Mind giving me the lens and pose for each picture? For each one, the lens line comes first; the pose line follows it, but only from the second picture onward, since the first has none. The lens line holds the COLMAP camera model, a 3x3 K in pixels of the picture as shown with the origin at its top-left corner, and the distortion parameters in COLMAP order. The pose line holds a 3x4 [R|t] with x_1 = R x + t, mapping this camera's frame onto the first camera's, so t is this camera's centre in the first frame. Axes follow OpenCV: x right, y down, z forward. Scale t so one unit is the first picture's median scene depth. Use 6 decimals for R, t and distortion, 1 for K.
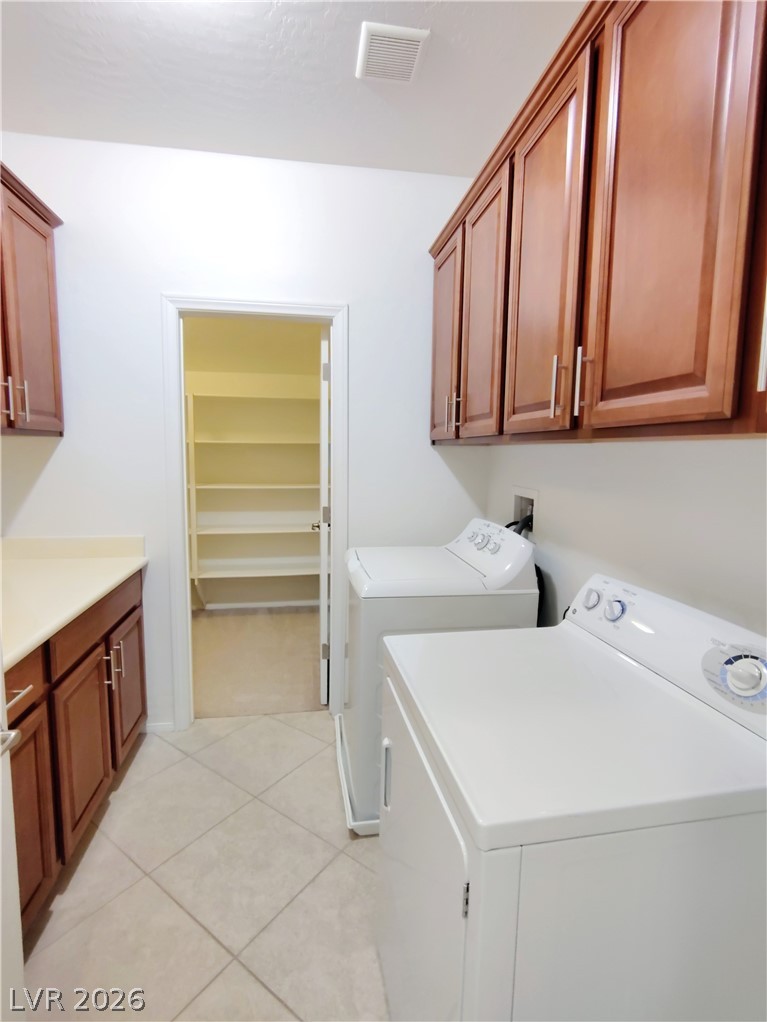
lens RADIAL K [[480.5, 0, 379.9], [0, 480.5, 506.9], [0, 0, 1]] dist [-0.002255, -0.000354]
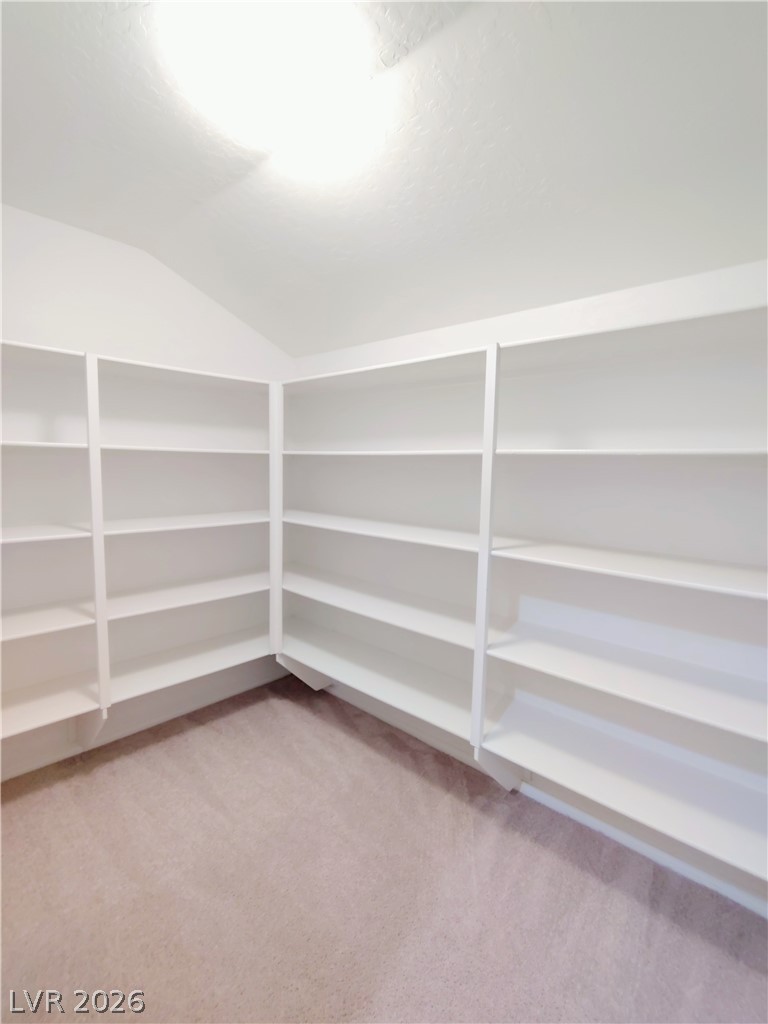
lens RADIAL K [[481.5, 0, 383.9], [0, 481.5, 510.5], [0, 0, 1]] dist [-0.002255, -0.000354]
pose [[0.608679, 0.071920, -0.790150, -0.081021], [-0.098614, 0.995019, 0.014601, -0.069833], [0.787264, 0.069033, 0.612739, 0.583934]]
